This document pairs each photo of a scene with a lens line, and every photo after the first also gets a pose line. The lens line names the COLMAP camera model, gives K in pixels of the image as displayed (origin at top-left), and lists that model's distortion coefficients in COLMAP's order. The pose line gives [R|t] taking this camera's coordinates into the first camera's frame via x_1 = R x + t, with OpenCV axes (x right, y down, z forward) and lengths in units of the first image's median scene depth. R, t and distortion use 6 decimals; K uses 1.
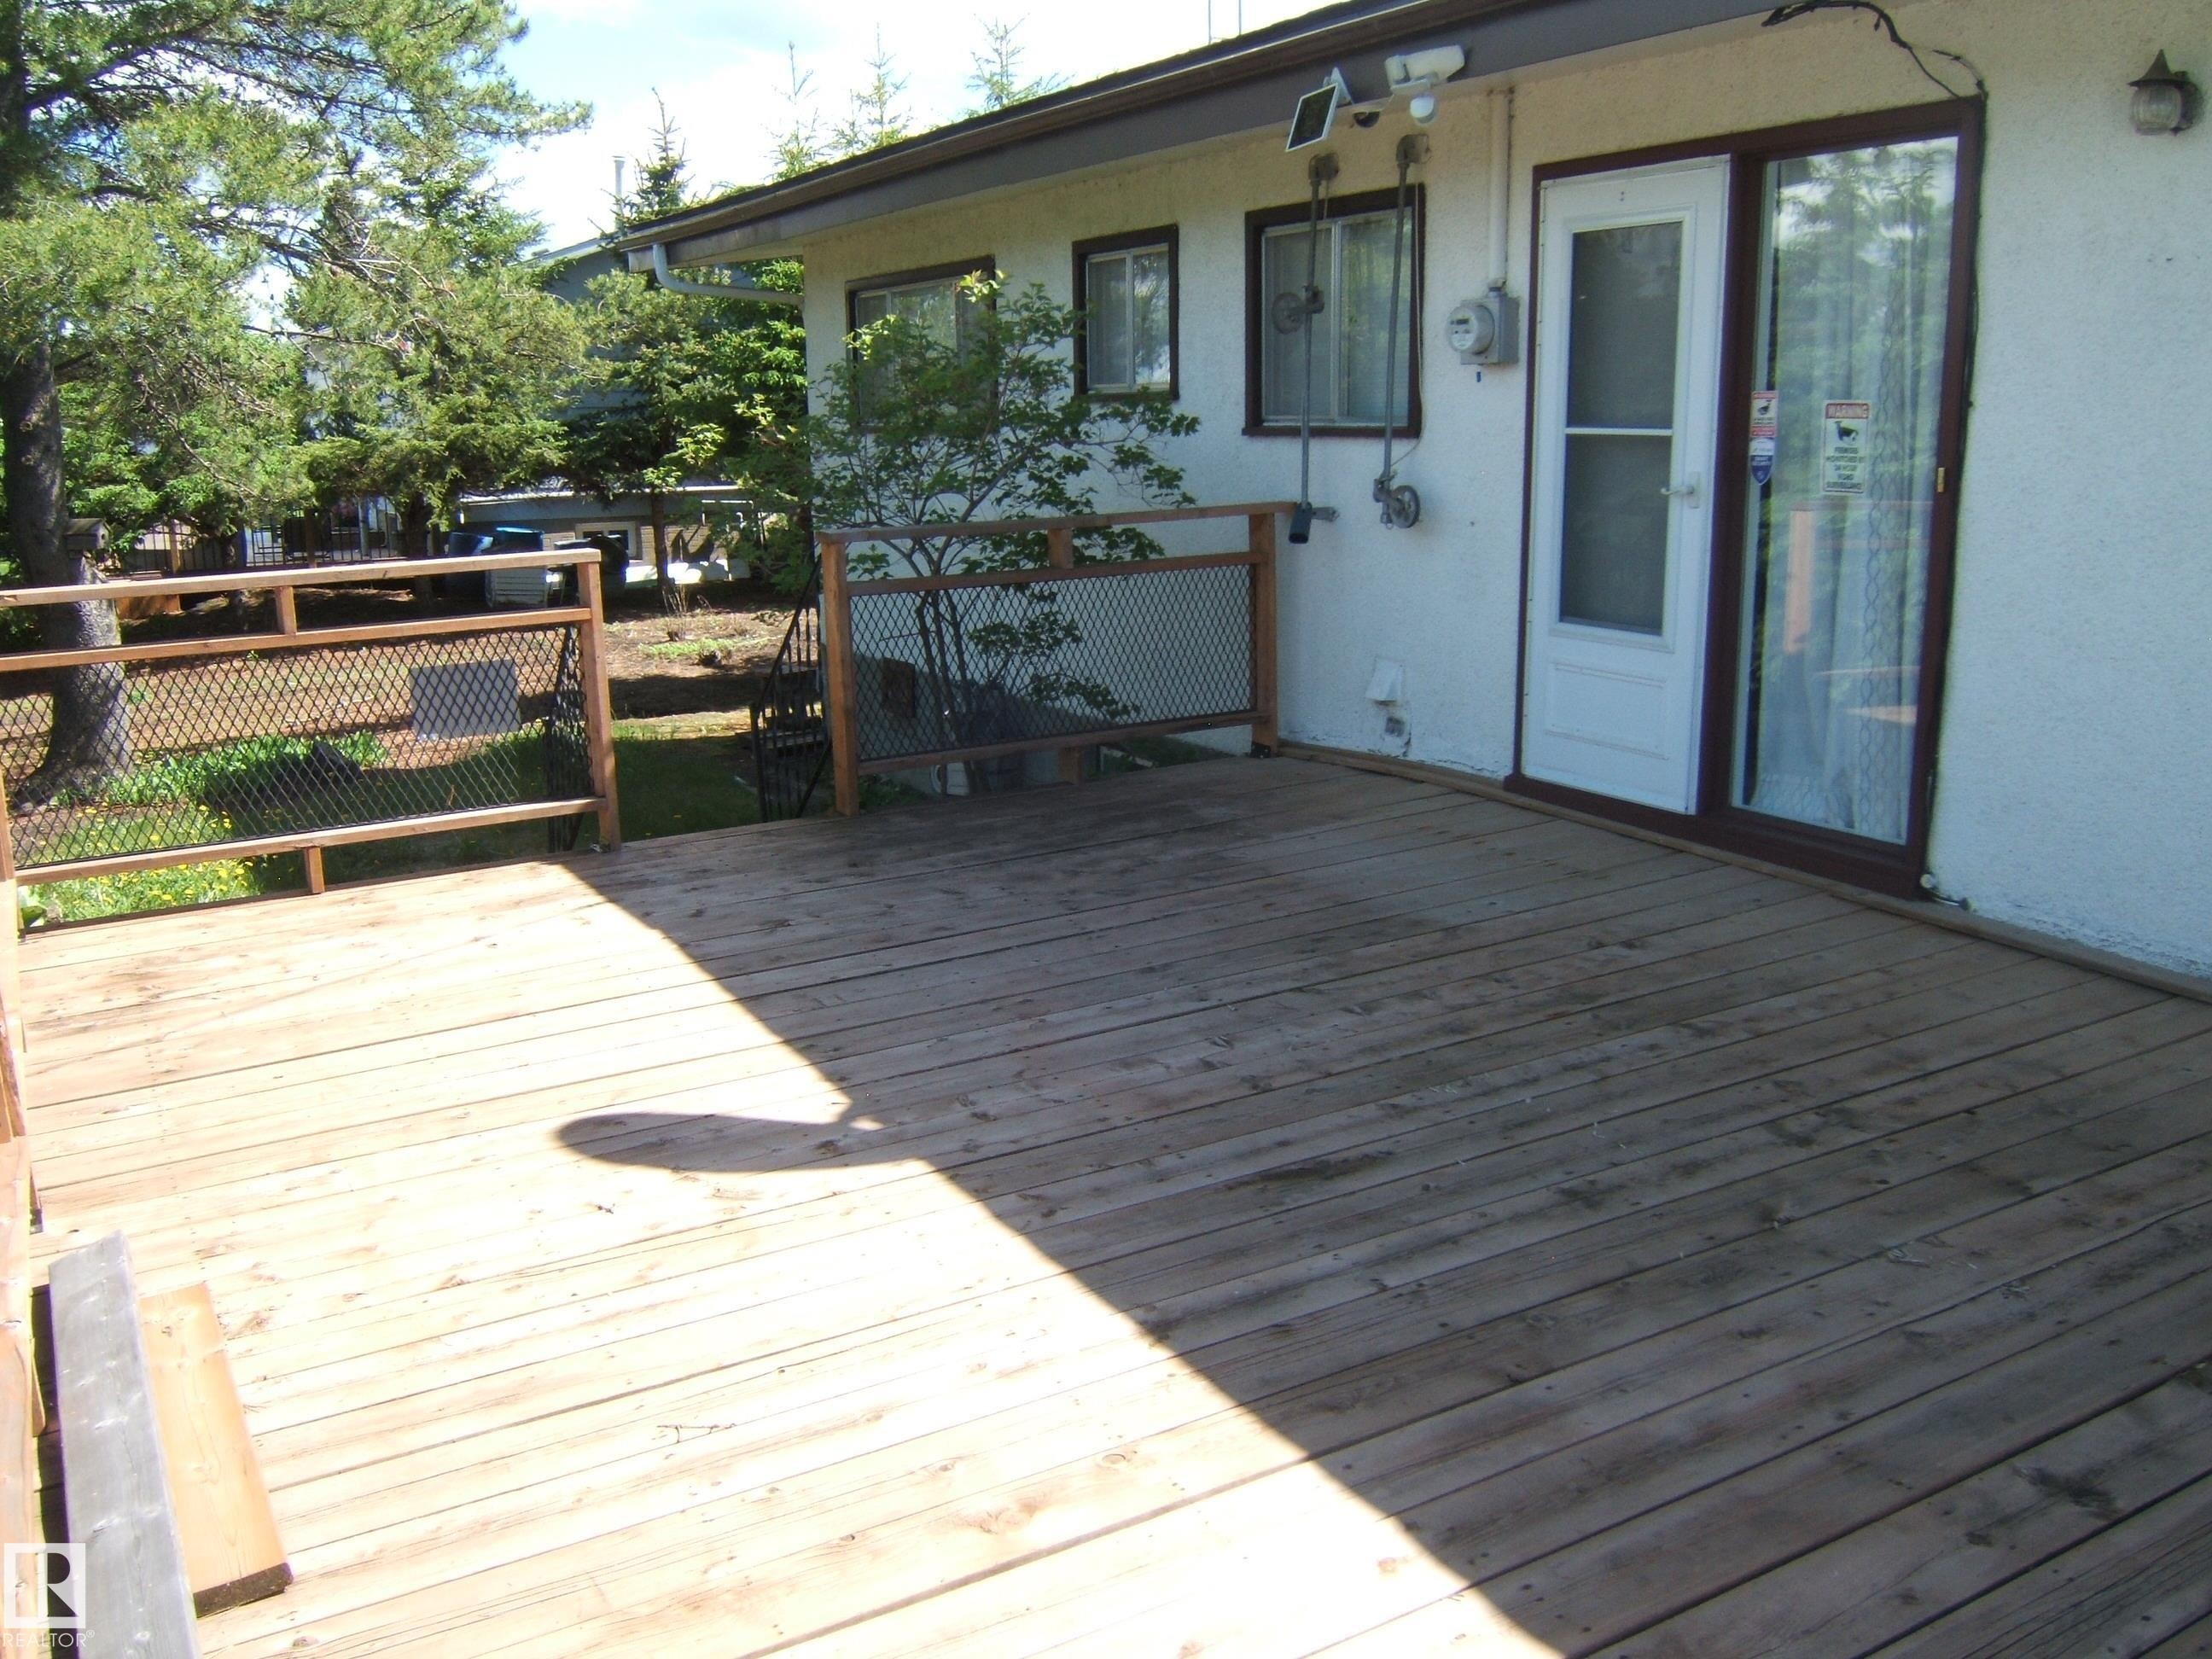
lens RADIAL K [[1929.8, 0, 1106.0], [0, 1929.8, 829.5], [0, 0, 1]] dist [-0.051110, -0.011702]
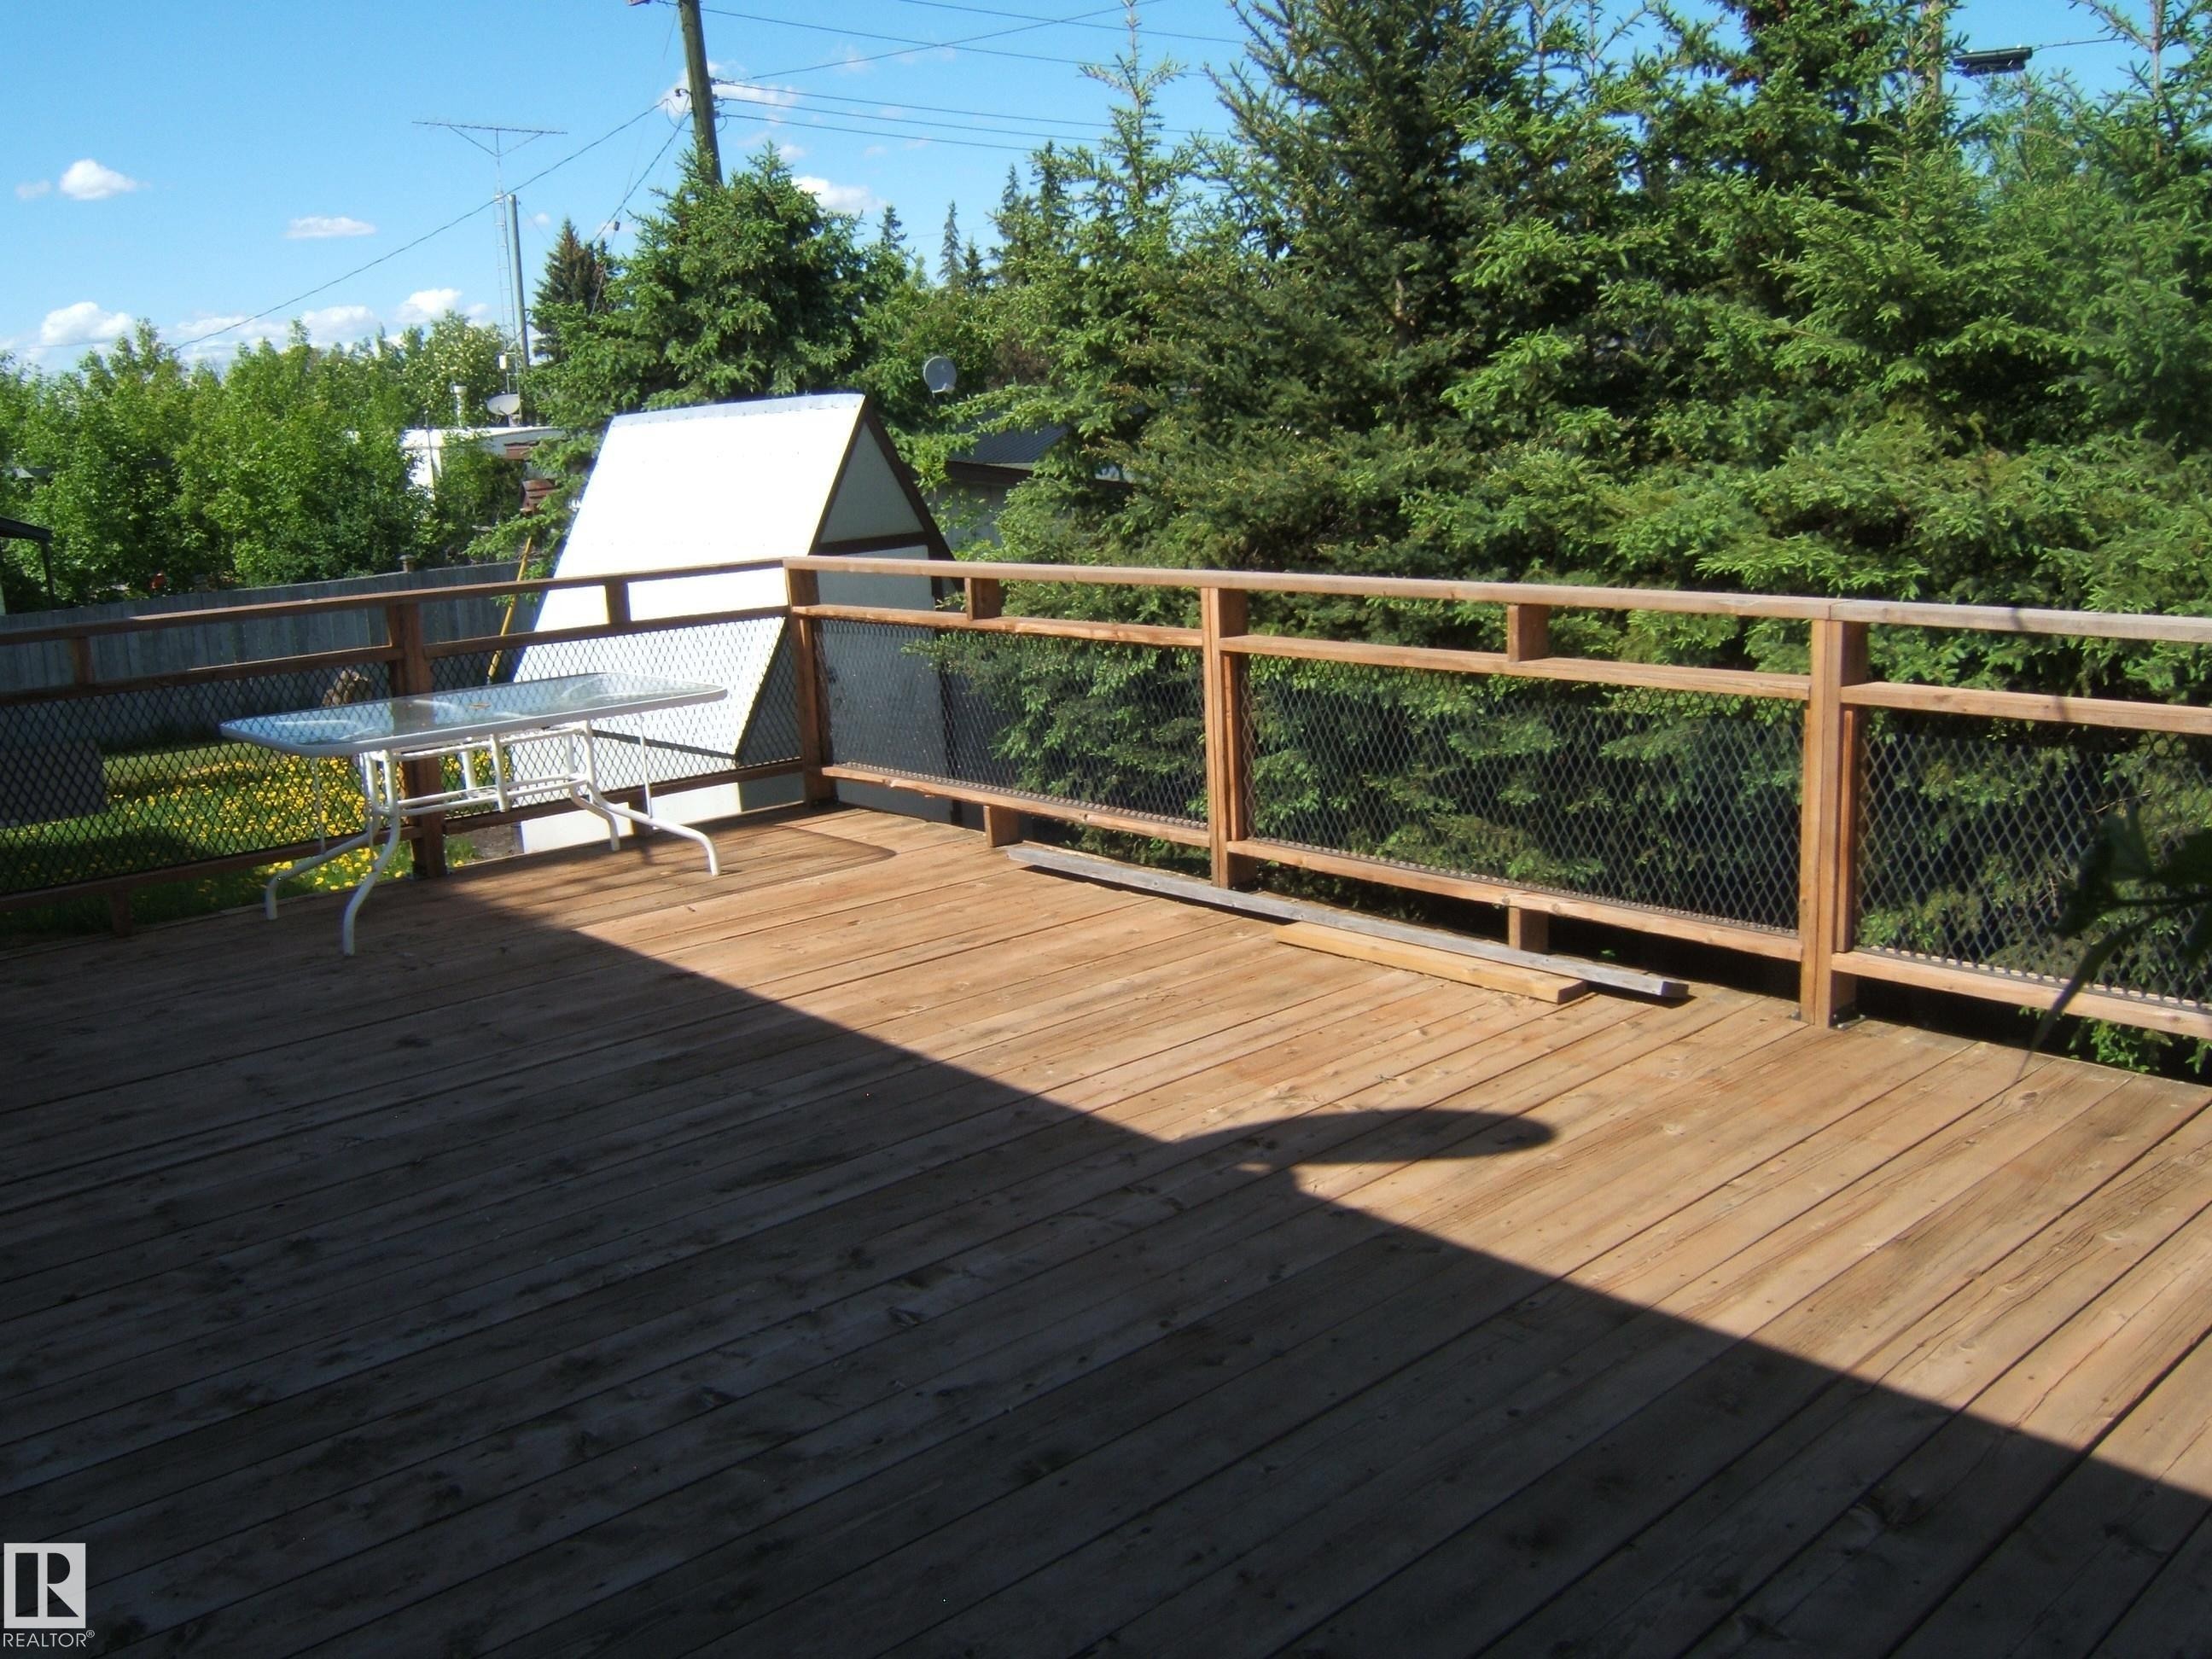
lens RADIAL K [[1929.8, 0, 1106.0], [0, 1929.8, 829.5], [0, 0, 1]] dist [-0.051110, -0.011702]
pose [[-0.972319, 0.115960, -0.202852, 0.122350], [0.019598, 0.905575, 0.423733, -0.404185], [0.232834, 0.408029, -0.882780, 1.723141]]
